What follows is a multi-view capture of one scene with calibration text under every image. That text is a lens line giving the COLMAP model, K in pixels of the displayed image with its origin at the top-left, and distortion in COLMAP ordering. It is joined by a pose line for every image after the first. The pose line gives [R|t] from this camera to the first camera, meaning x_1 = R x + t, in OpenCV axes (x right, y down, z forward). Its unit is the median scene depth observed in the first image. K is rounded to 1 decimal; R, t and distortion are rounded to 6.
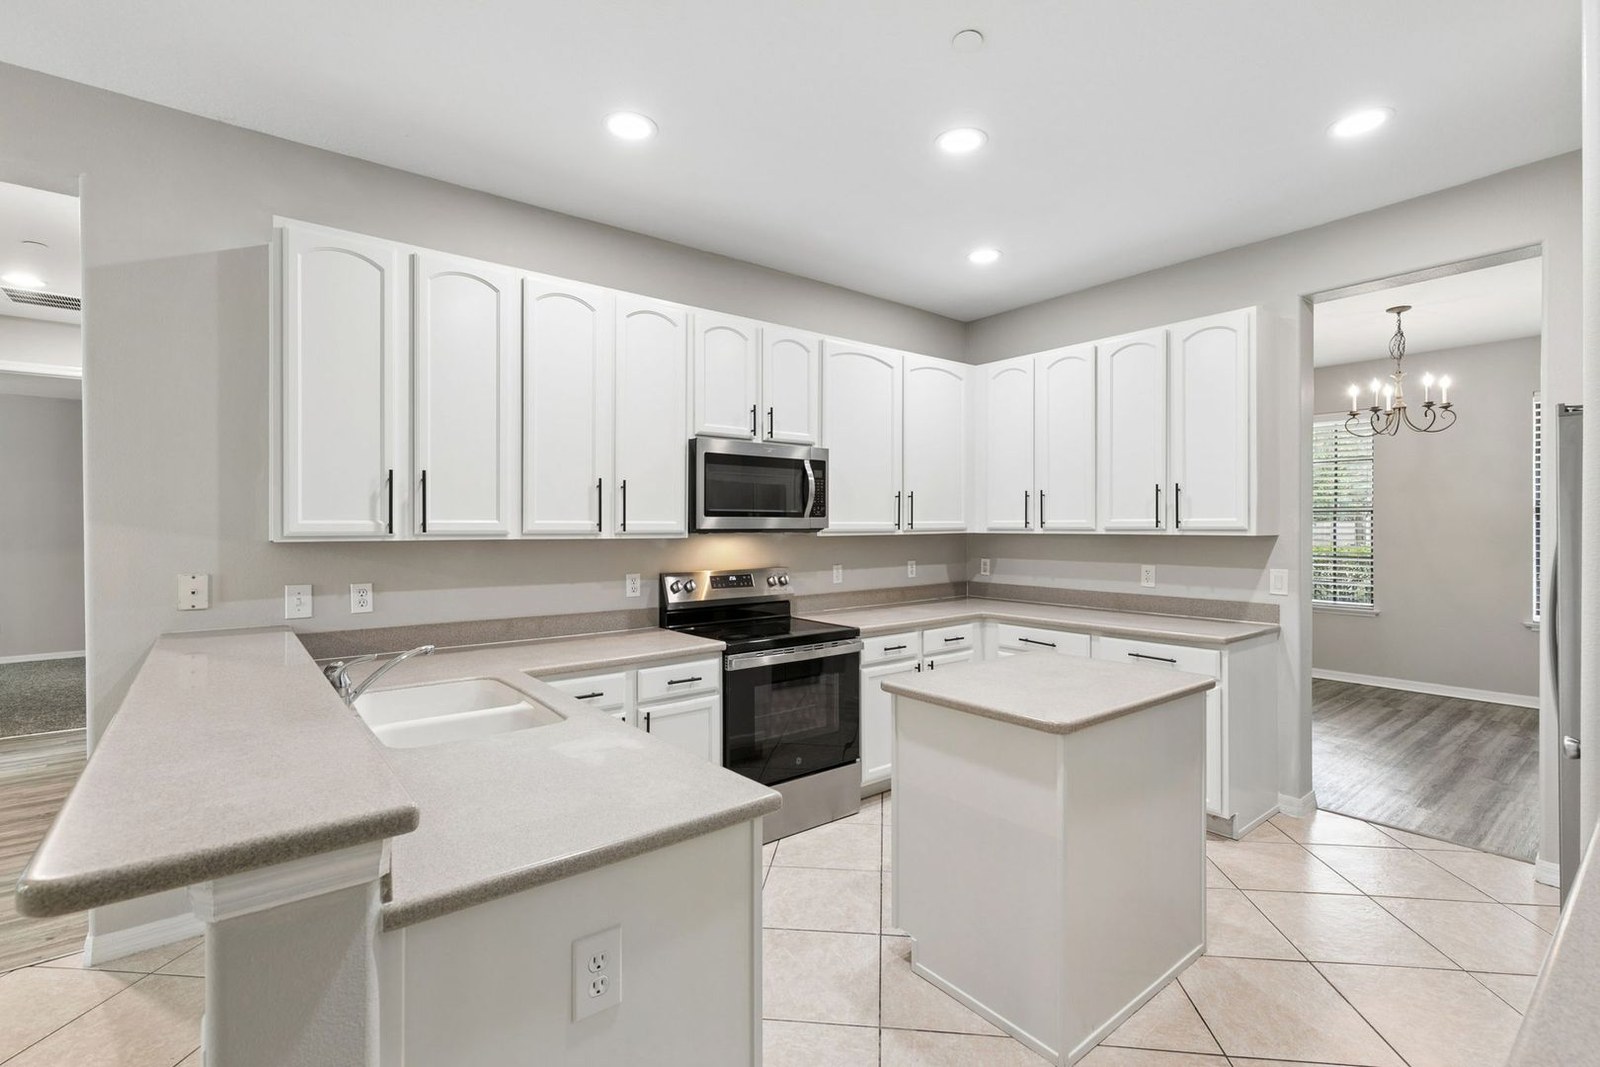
lens RADIAL K [[718.3, 0, 807.8], [0, 718.3, 527.8], [0, 0, 1]] dist [0.007087, -0.000803]
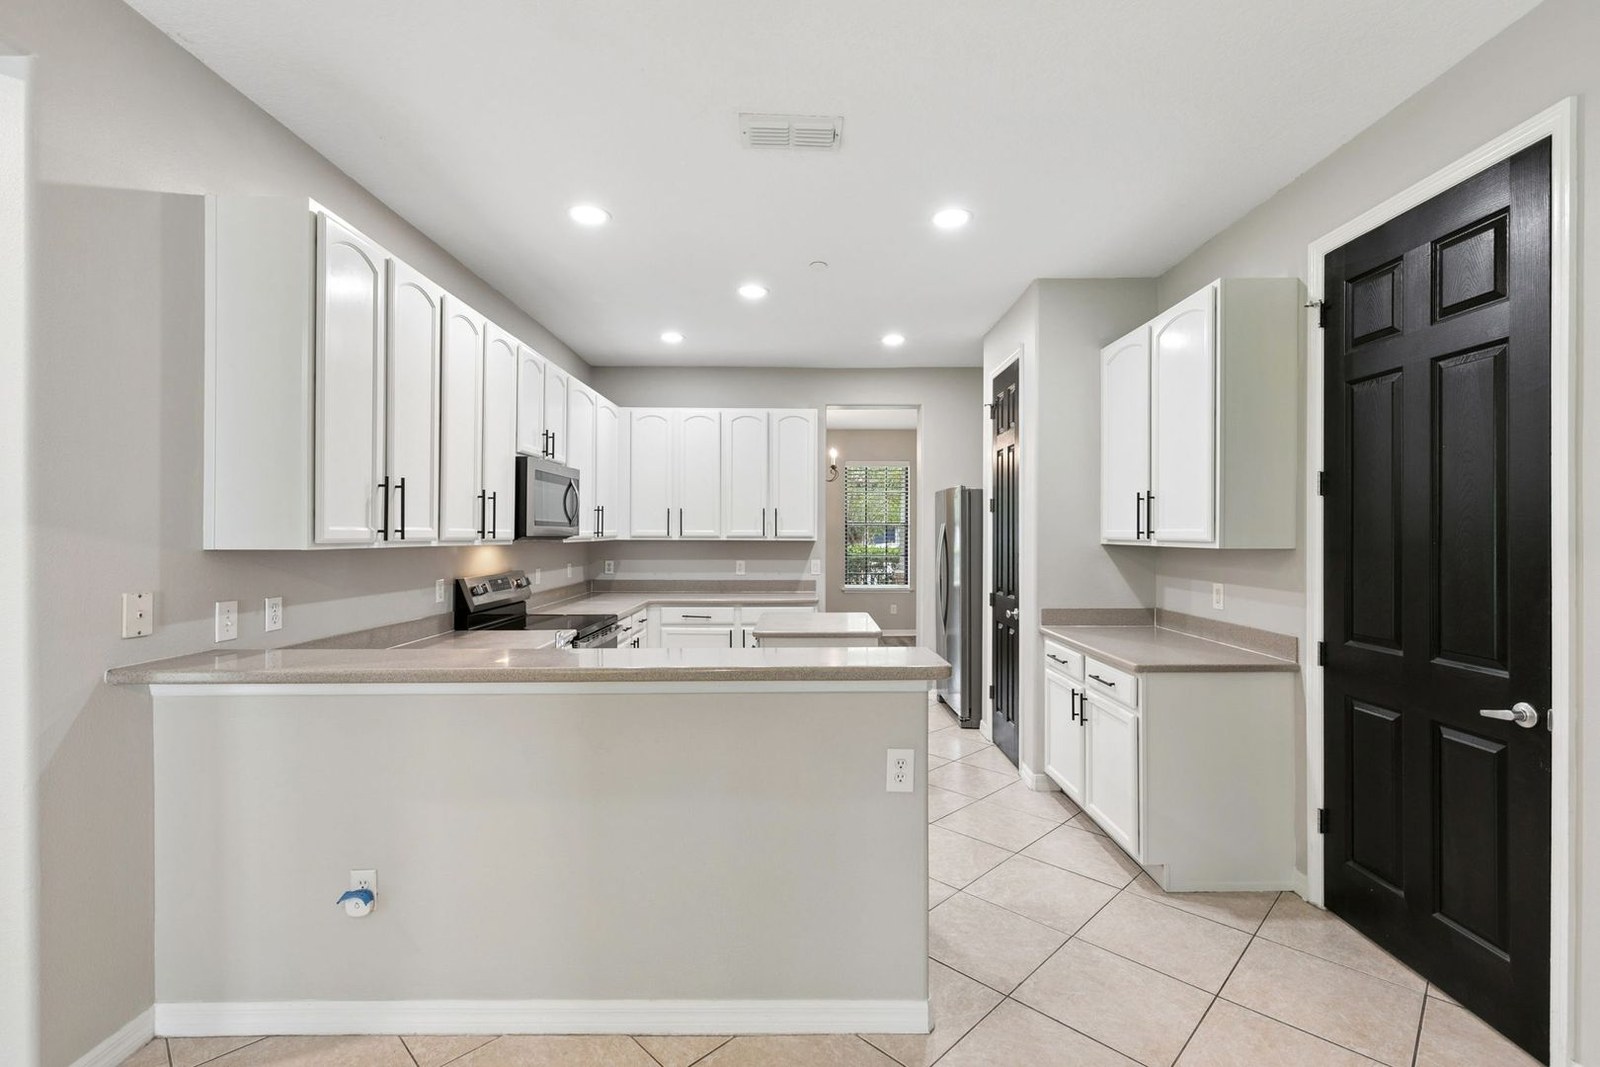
lens RADIAL K [[718.3, 0, 803.7], [0, 718.3, 532.3], [0, 0, 1]] dist [0.007087, -0.000803]
pose [[0.619626, 0.005599, 0.784877, -0.703717], [-0.001722, 0.999982, -0.005774, 0.001017], [-0.784895, 0.002226, 0.619624, -0.046869]]
